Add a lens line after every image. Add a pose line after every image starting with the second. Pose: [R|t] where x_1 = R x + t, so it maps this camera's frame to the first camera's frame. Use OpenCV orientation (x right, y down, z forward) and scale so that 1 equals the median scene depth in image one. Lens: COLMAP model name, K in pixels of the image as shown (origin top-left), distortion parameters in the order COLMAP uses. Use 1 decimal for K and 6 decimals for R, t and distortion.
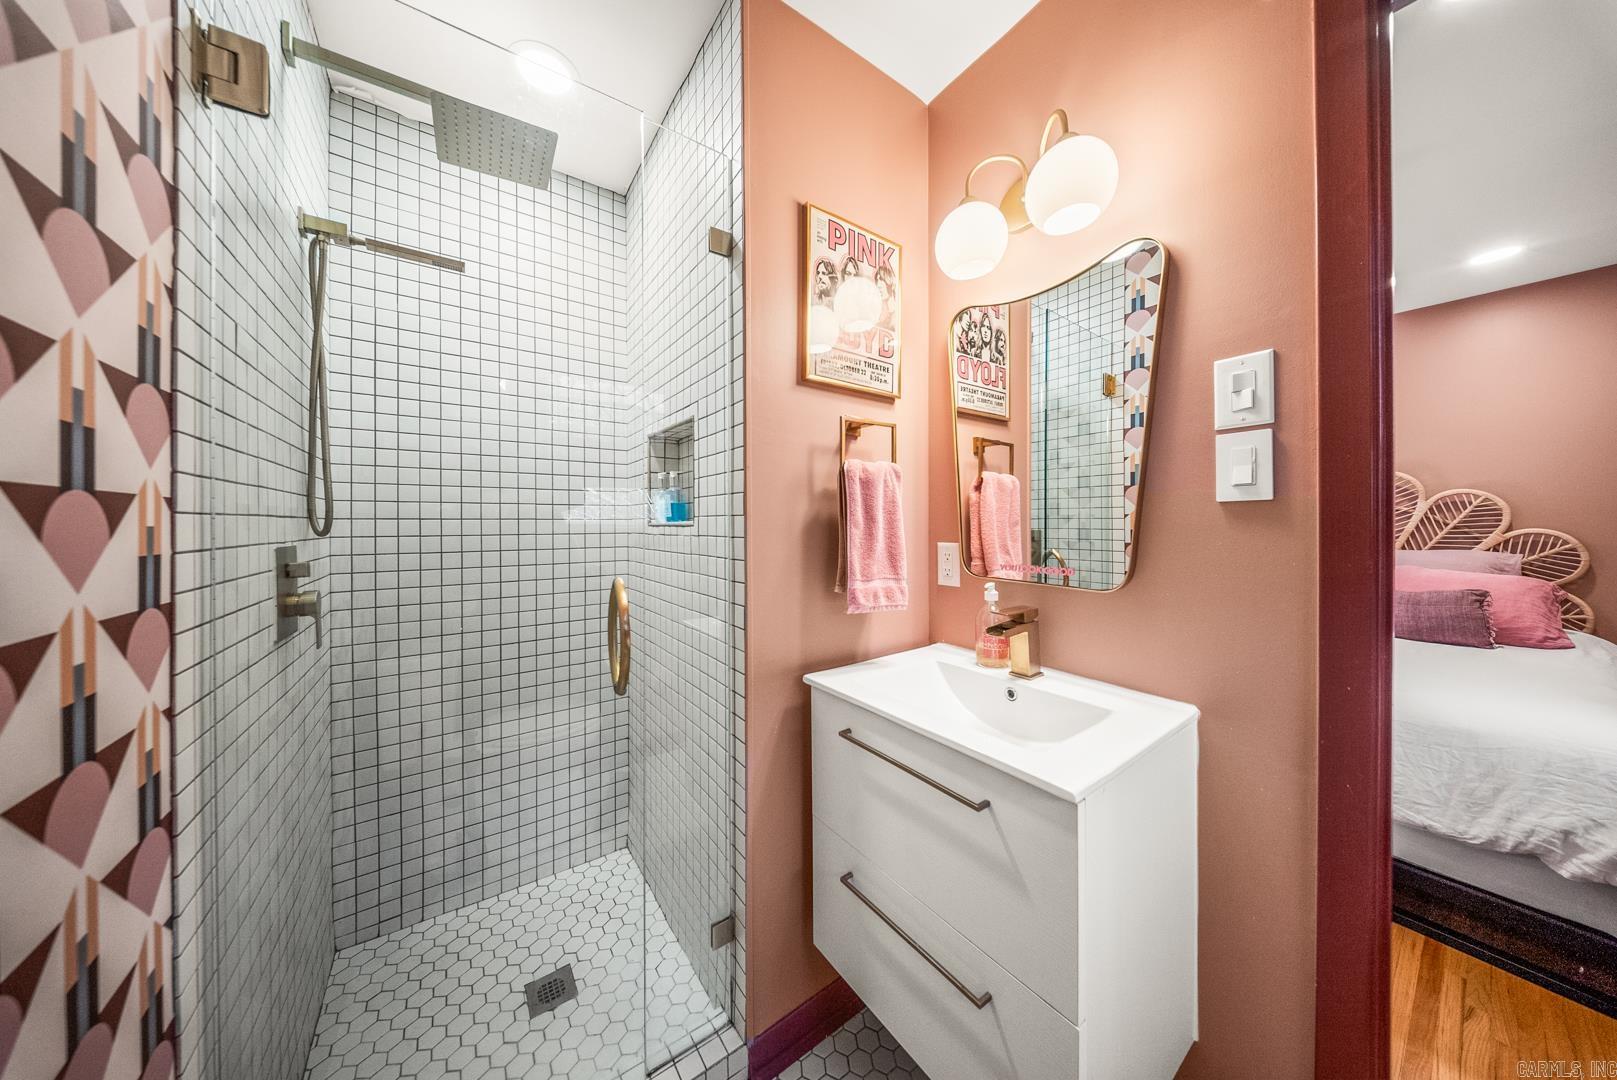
lens RADIAL K [[488.3, 0, 805.7], [0, 488.3, 525.3], [0, 0, 1]] dist [-0.000181, -0.000038]
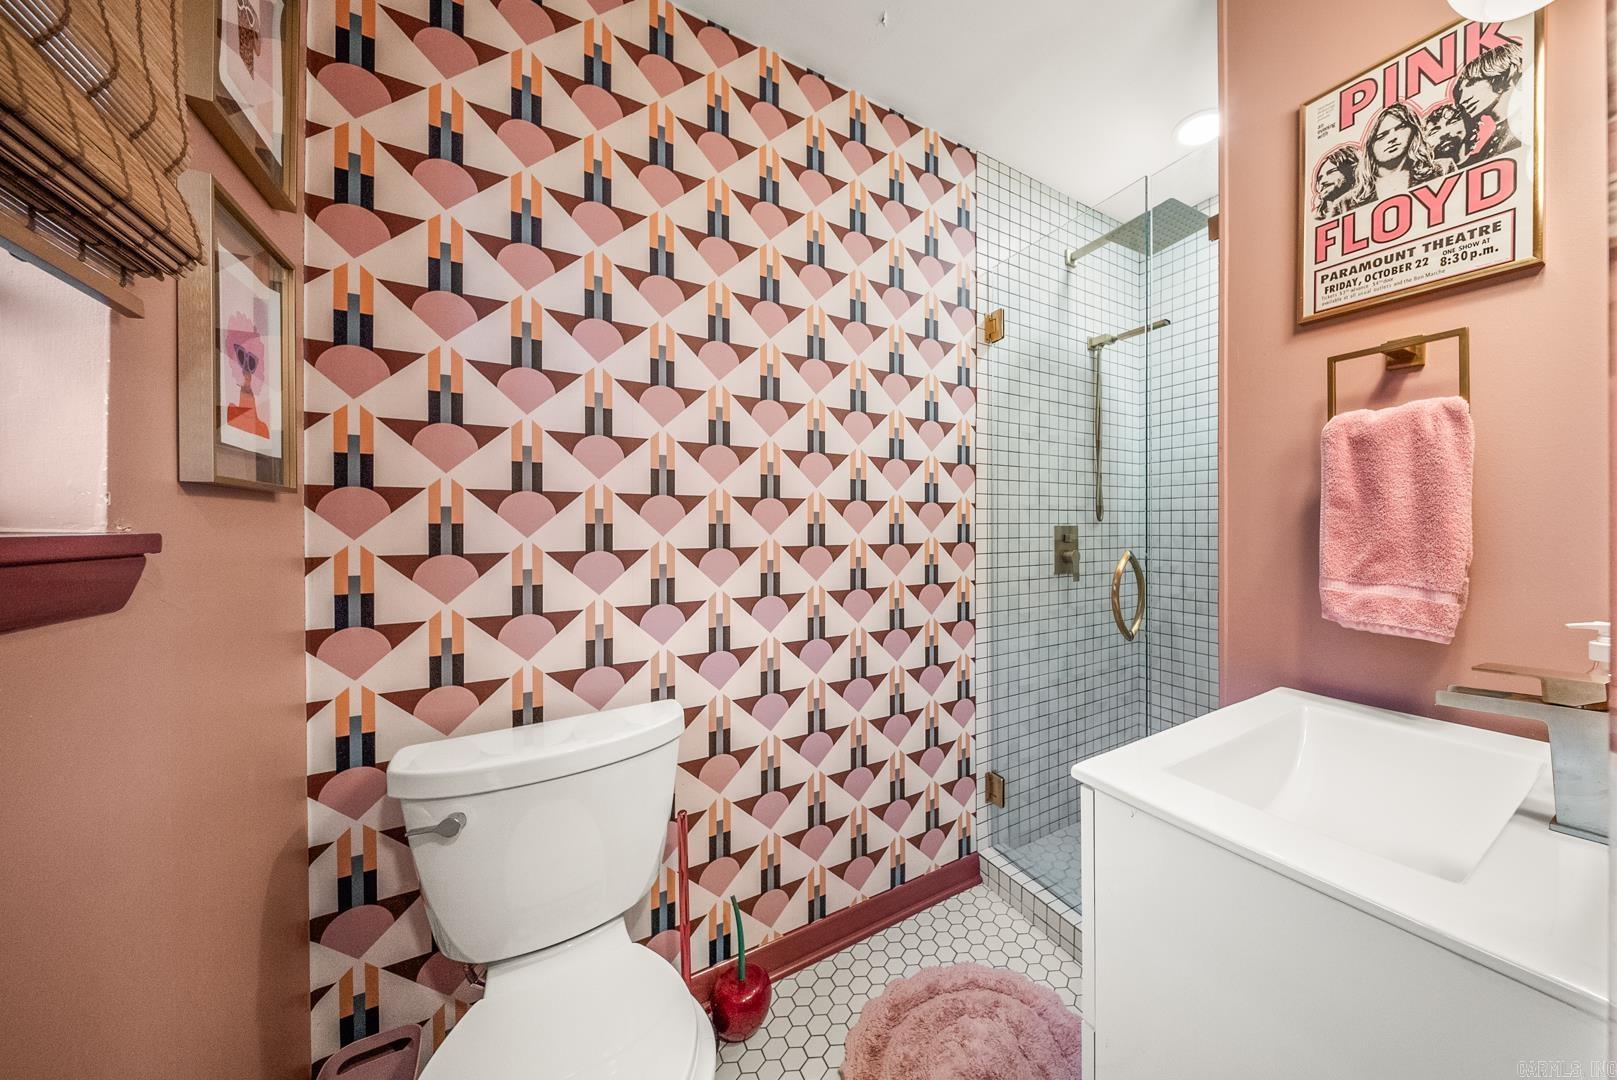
lens RADIAL K [[488.3, 0, 805.7], [0, 488.3, 525.3], [0, 0, 1]] dist [-0.000181, -0.000038]
pose [[-0.208060, 0.008784, -0.978077, 0.942942], [-0.009913, 0.999889, 0.011089, 0.027532], [0.978066, 0.012003, -0.207950, 0.370992]]
